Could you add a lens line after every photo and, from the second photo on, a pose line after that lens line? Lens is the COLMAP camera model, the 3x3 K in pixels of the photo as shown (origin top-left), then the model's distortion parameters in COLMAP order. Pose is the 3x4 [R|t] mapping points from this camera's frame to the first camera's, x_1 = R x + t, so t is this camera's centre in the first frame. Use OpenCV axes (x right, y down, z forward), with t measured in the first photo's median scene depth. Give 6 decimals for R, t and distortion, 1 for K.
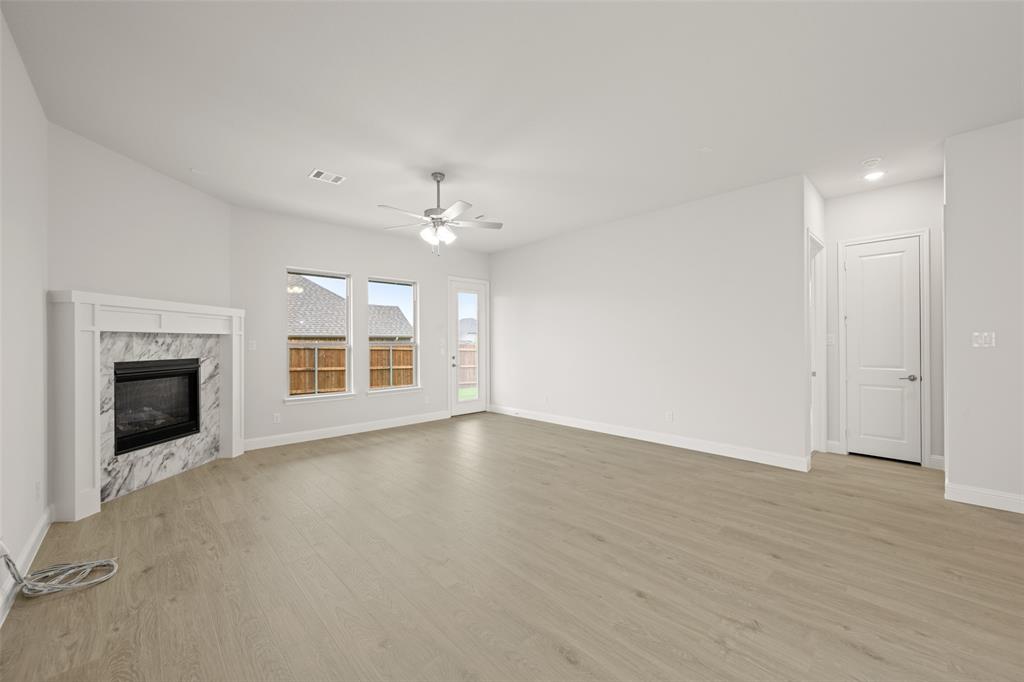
lens RADIAL K [[400.7, 0, 511.1], [0, 400.7, 341.8], [0, 0, 1]] dist [-0.005381, 0.001172]
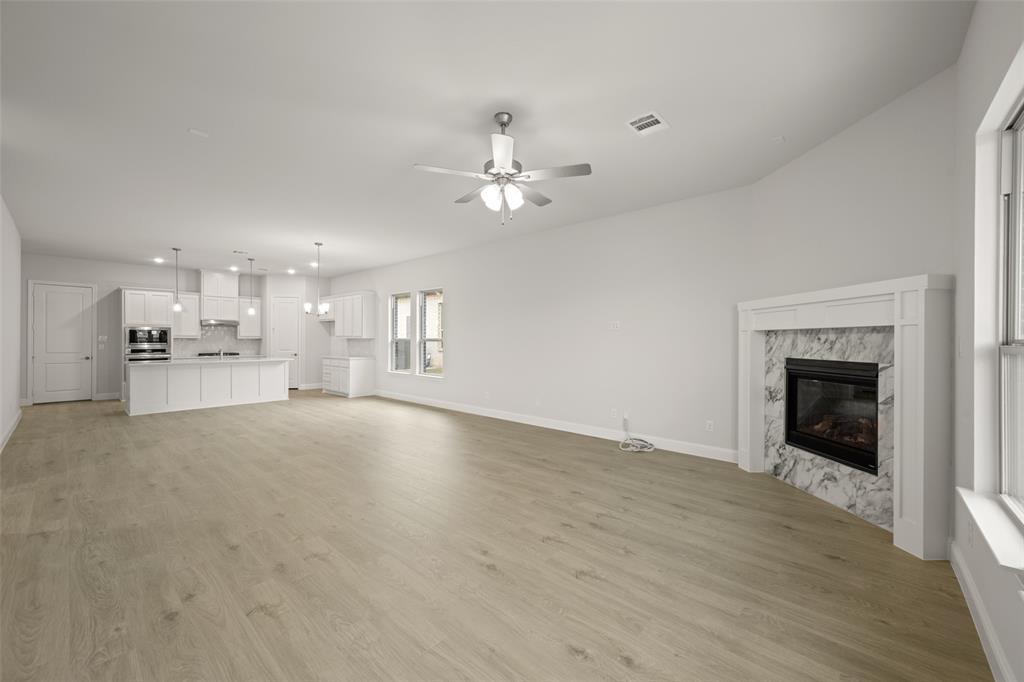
lens RADIAL K [[400.7, 0, 516.6], [0, 400.7, 341.5], [0, 0, 1]] dist [-0.005381, 0.001172]
pose [[-0.995163, 0.002445, -0.098212, -0.136745], [0.002156, 0.999993, 0.003053, 0.001603], [0.098219, 0.002826, -0.995161, 1.800646]]
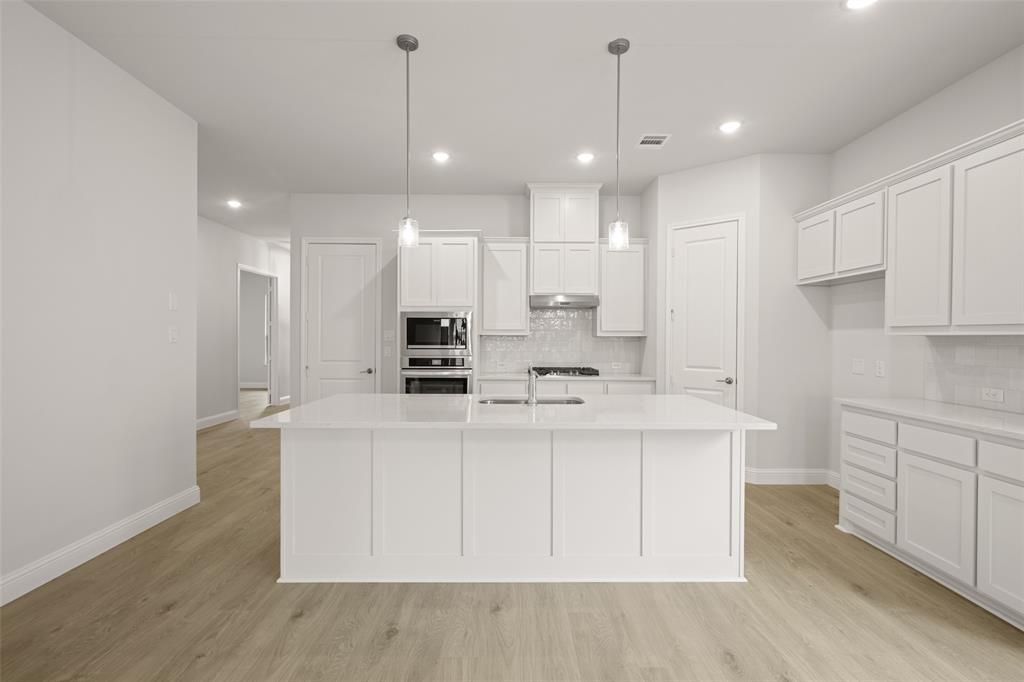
lens RADIAL K [[452.1, 0, 516.7], [0, 452.1, 339.2], [0, 0, 1]] dist [0.000120, -0.000677]
pose [[-0.740424, -0.002561, 0.672135, 0.727506], [-0.002628, 0.999996, 0.000916, -0.005204], [-0.672135, -0.001088, -0.740428, 0.123887]]
